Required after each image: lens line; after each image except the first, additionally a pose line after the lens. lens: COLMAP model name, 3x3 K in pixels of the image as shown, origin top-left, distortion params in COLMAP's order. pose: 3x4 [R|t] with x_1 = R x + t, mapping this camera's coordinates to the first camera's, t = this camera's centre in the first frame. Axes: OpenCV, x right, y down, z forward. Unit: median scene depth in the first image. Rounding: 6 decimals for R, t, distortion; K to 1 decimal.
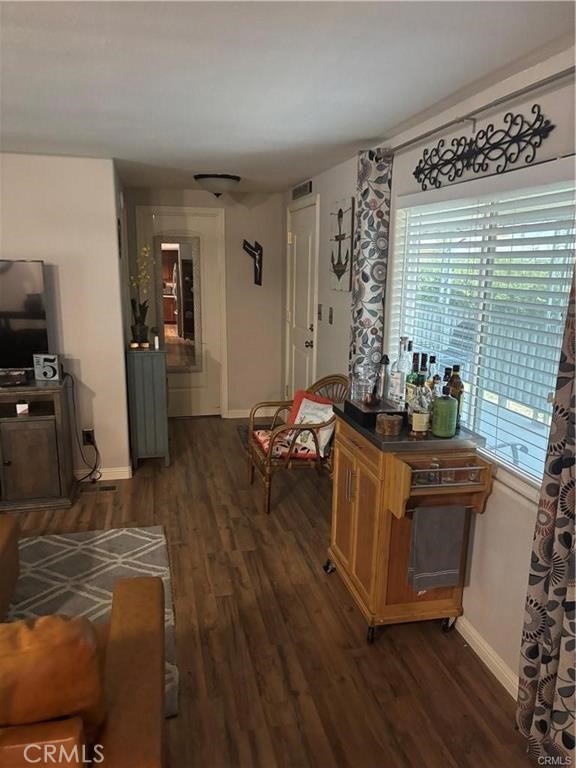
lens RADIAL K [[588.4, 0, 283.7], [0, 588.4, 385.8], [0, 0, 1]] dist [0.011143, 0.017810]
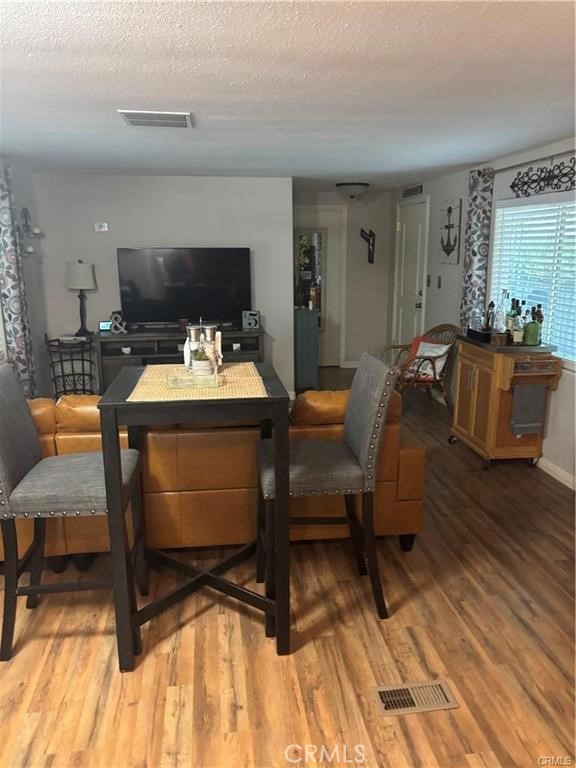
lens RADIAL K [[588.4, 0, 292.7], [0, 588.4, 383.0], [0, 0, 1]] dist [0.011143, 0.017810]
pose [[0.997388, -0.004912, -0.072061, -0.223806], [0.006391, 0.999773, 0.020313, 0.118004], [0.071945, -0.020720, 0.997193, -0.567173]]
